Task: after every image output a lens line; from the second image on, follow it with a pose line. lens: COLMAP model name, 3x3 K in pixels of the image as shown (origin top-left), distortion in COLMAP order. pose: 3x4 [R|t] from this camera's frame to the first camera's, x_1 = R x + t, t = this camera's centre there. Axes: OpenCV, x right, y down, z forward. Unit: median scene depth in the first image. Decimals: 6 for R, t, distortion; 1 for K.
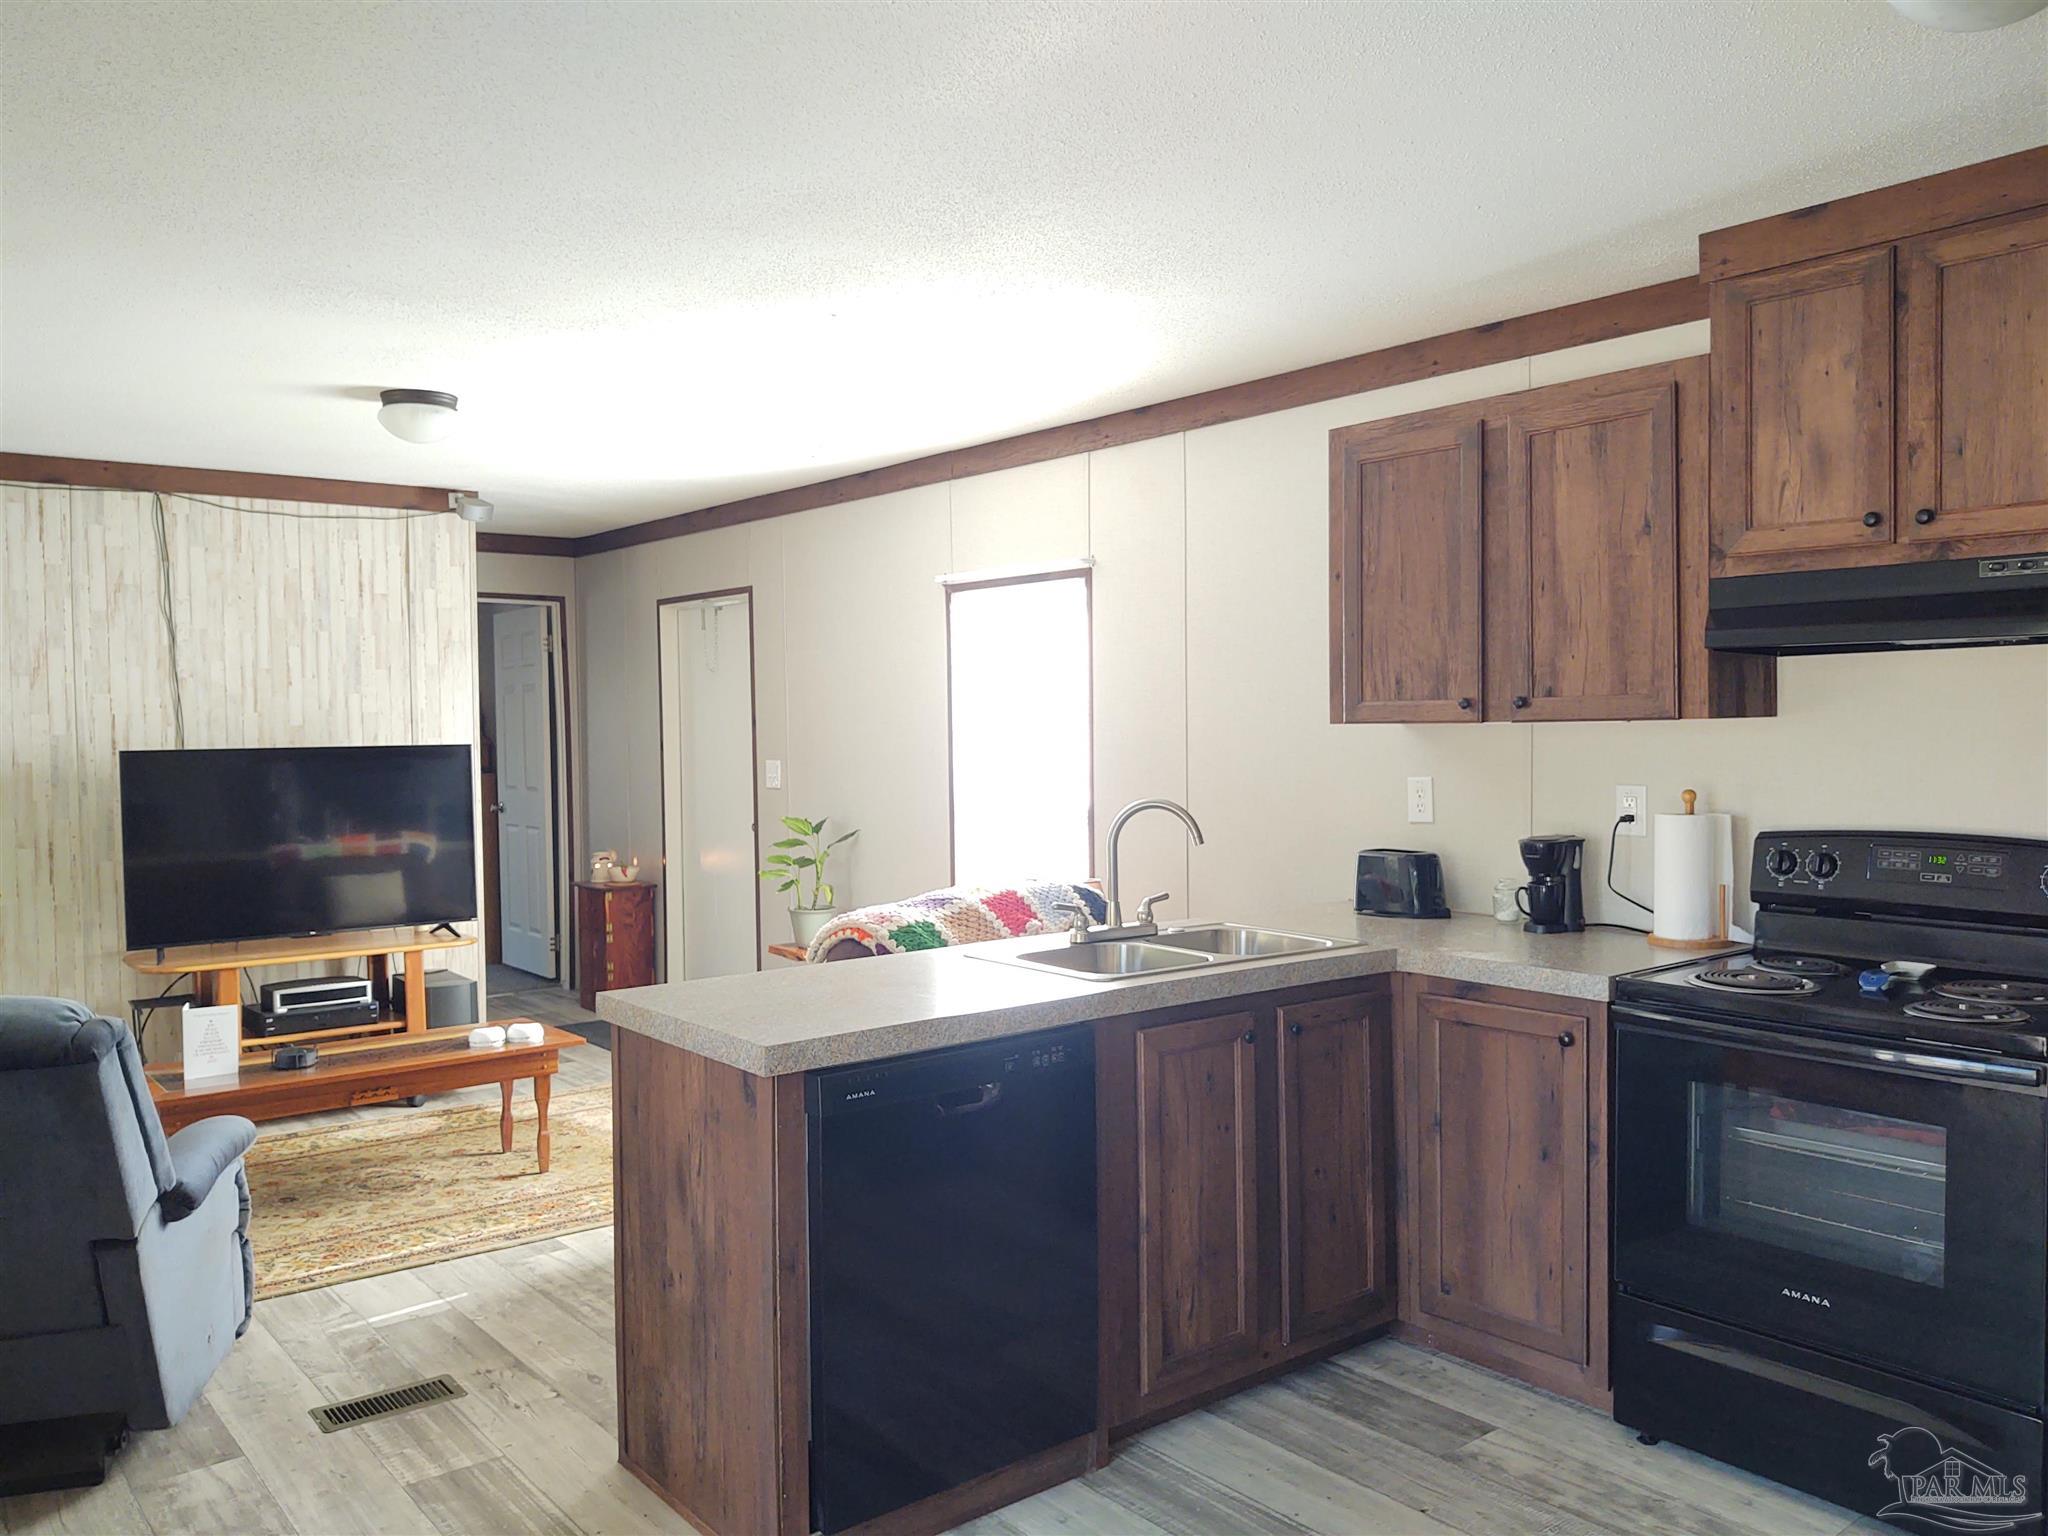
lens RADIAL K [[1600.3, 0, 1024.5], [0, 1600.3, 760.7], [0, 0, 1]] dist [-0.002227, -0.010391]
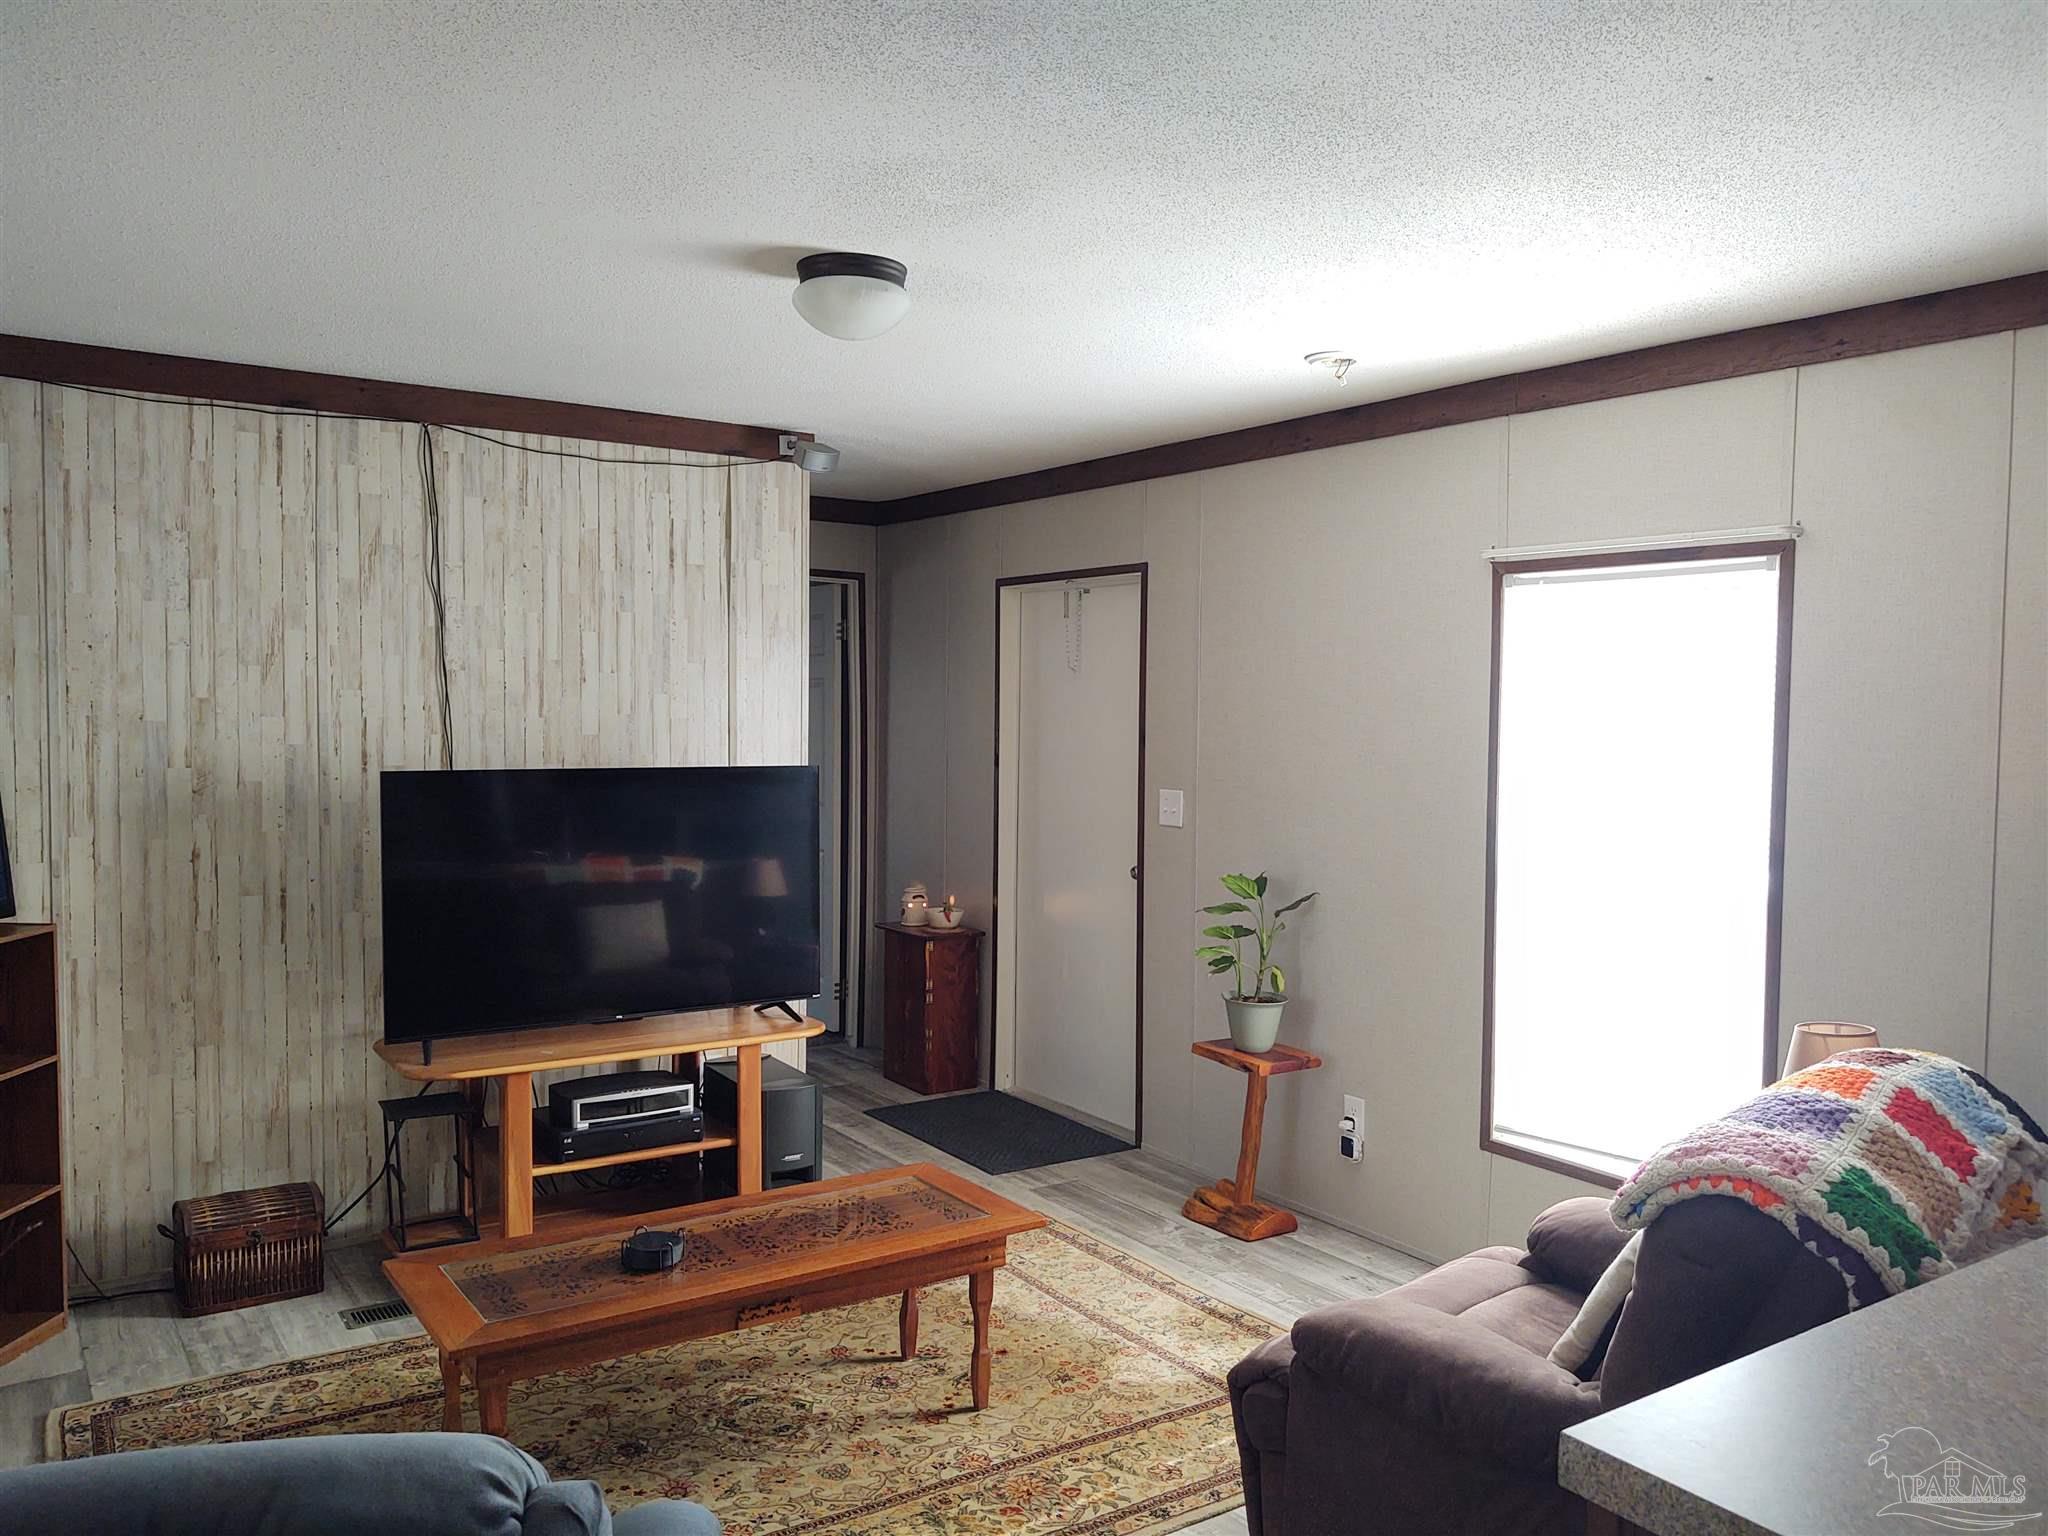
lens RADIAL K [[1563.8, 0, 1024.2], [0, 1563.8, 766.3], [0, 0, 1]] dist [0.066312, -0.183590]
pose [[0.997091, 0.027327, -0.071149, -0.201670], [-0.026217, 0.999520, 0.016490, -0.025770], [0.071566, -0.014577, 0.997329, 0.275353]]
